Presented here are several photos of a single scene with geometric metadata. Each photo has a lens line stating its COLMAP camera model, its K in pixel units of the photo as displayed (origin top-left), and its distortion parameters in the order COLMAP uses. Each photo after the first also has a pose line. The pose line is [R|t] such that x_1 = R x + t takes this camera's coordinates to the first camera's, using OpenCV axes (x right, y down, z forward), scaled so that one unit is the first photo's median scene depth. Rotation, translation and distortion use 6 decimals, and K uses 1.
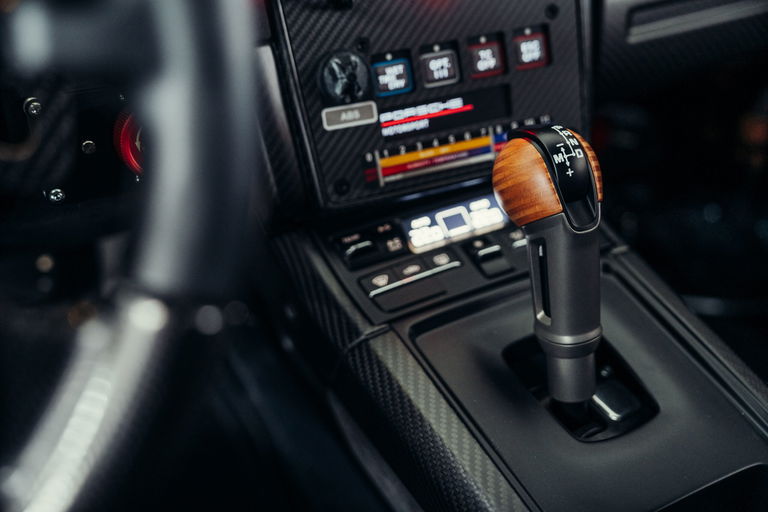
lens RADIAL K [[811.1, 0, 384.0], [0, 811.1, 256.0], [0, 0, 1]] dist [-0.001611, -0.003313]
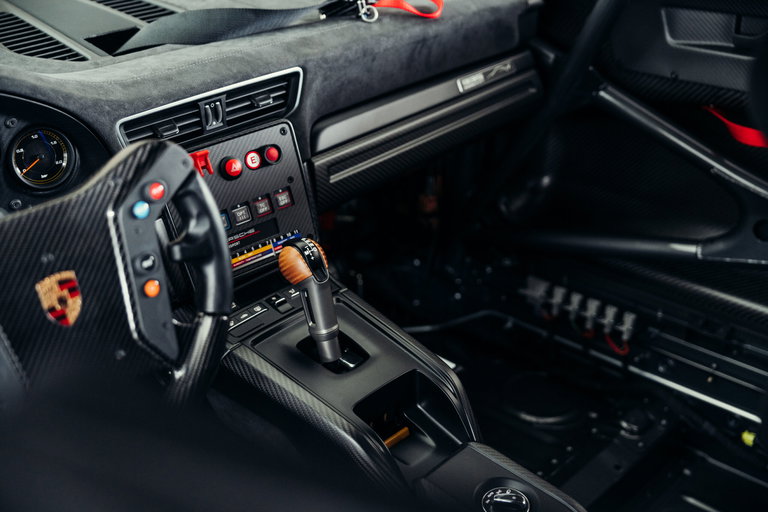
lens RADIAL K [[989.5, 0, 383.8], [0, 989.5, 282.1], [0, 0, 1]] dist [-0.034422, -0.024774]
pose [[0.945870, -0.155806, 0.284699, -0.330477], [0.174058, 0.983930, -0.039812, 0.094403], [-0.273921, 0.087211, 0.957790, -1.475159]]
